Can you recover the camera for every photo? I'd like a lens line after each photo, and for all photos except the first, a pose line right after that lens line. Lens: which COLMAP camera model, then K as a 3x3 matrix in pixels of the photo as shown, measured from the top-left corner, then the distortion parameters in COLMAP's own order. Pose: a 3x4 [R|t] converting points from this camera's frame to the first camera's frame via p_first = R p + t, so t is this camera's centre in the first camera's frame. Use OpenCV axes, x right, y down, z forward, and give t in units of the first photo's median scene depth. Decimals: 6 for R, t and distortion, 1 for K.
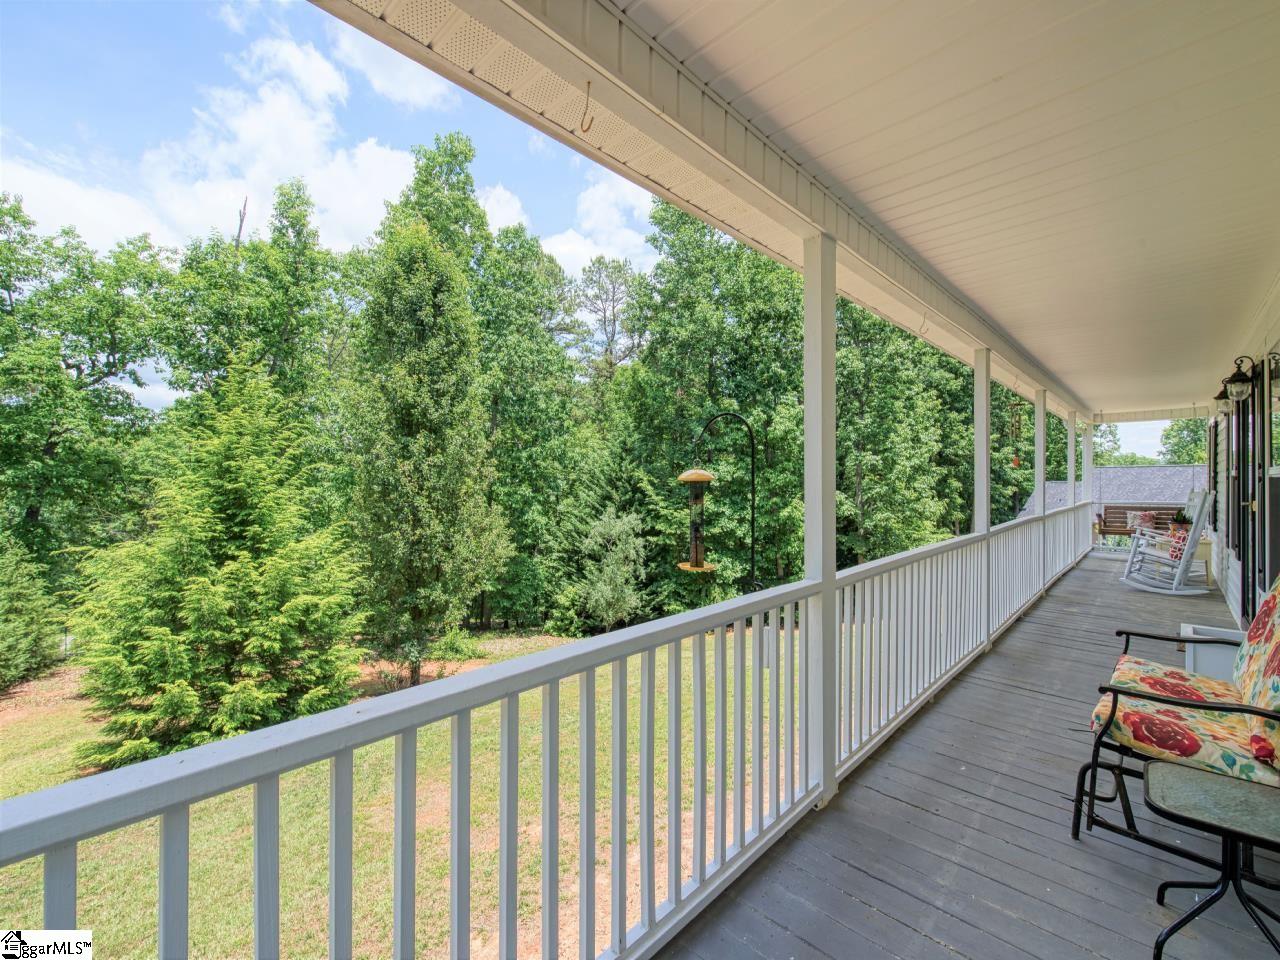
lens RADIAL K [[543.4, 0, 642.6], [0, 543.4, 479.9], [0, 0, 1]] dist [-0.000476, -0.001109]
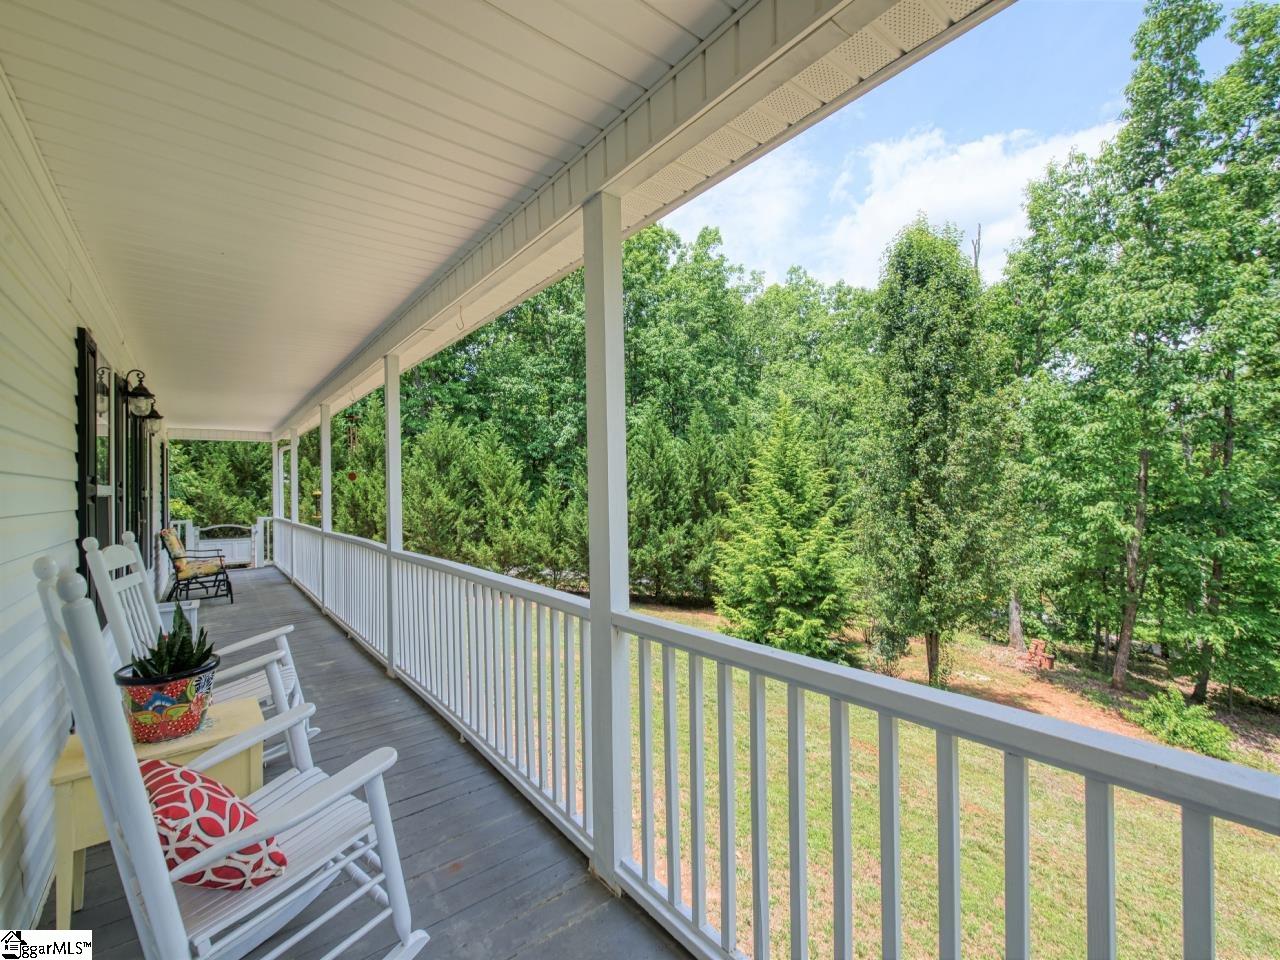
lens RADIAL K [[544.6, 0, 644.1], [0, 544.6, 480.5], [0, 0, 1]] dist [0.000762, -0.001261]
pose [[-0.122020, 0.007990, -0.992496, 0.556100], [0.034447, 0.999399, 0.003811, -0.008745], [0.991930, -0.033724, -0.122222, 0.559138]]
